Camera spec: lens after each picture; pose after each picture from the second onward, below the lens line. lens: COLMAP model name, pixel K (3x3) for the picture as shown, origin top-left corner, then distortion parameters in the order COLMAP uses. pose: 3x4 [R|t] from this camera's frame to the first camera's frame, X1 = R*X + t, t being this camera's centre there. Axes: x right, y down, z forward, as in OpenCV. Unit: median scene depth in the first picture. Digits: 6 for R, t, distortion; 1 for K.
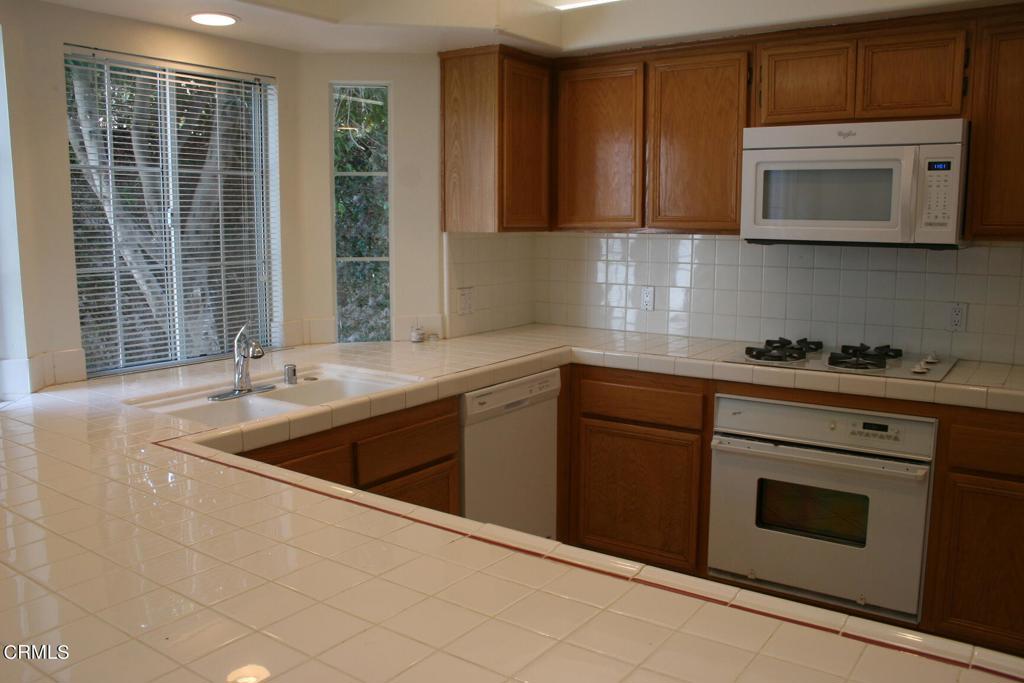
lens RADIAL K [[816.2, 0, 512.0], [0, 816.2, 341.5], [0, 0, 1]] dist [-0.130283, 0.085741]
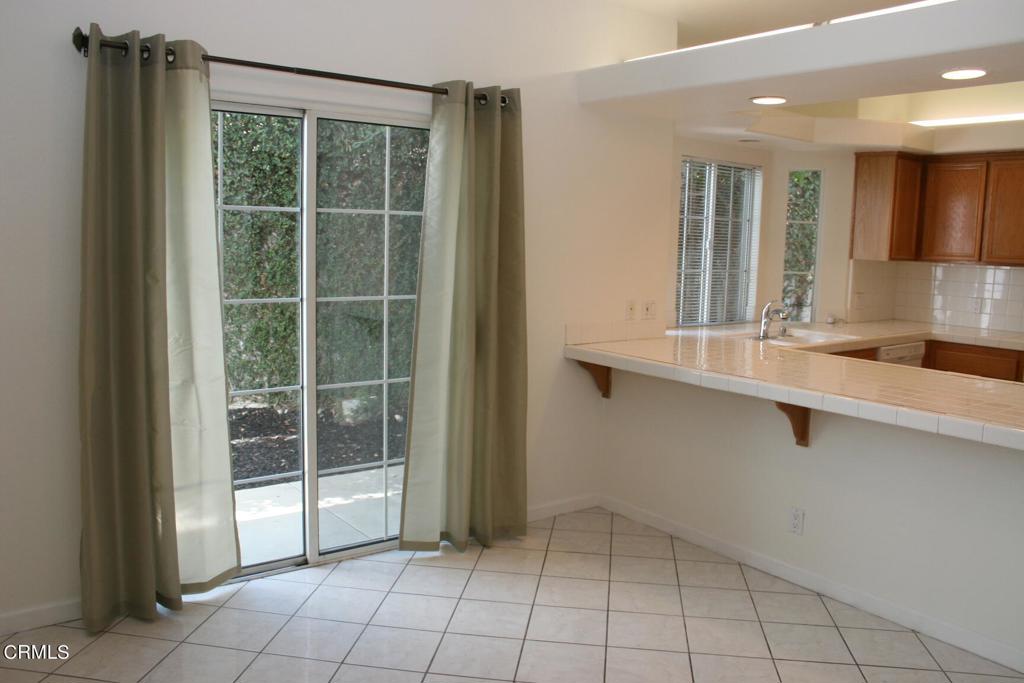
lens RADIAL K [[816.2, 0, 512.0], [0, 816.2, 341.5], [0, 0, 1]] dist [-0.130283, 0.085741]
pose [[0.953400, 0.065315, -0.294556, -0.261464], [-0.070544, 0.997483, -0.007149, 0.098894], [0.293348, 0.027595, 0.955607, -0.795246]]
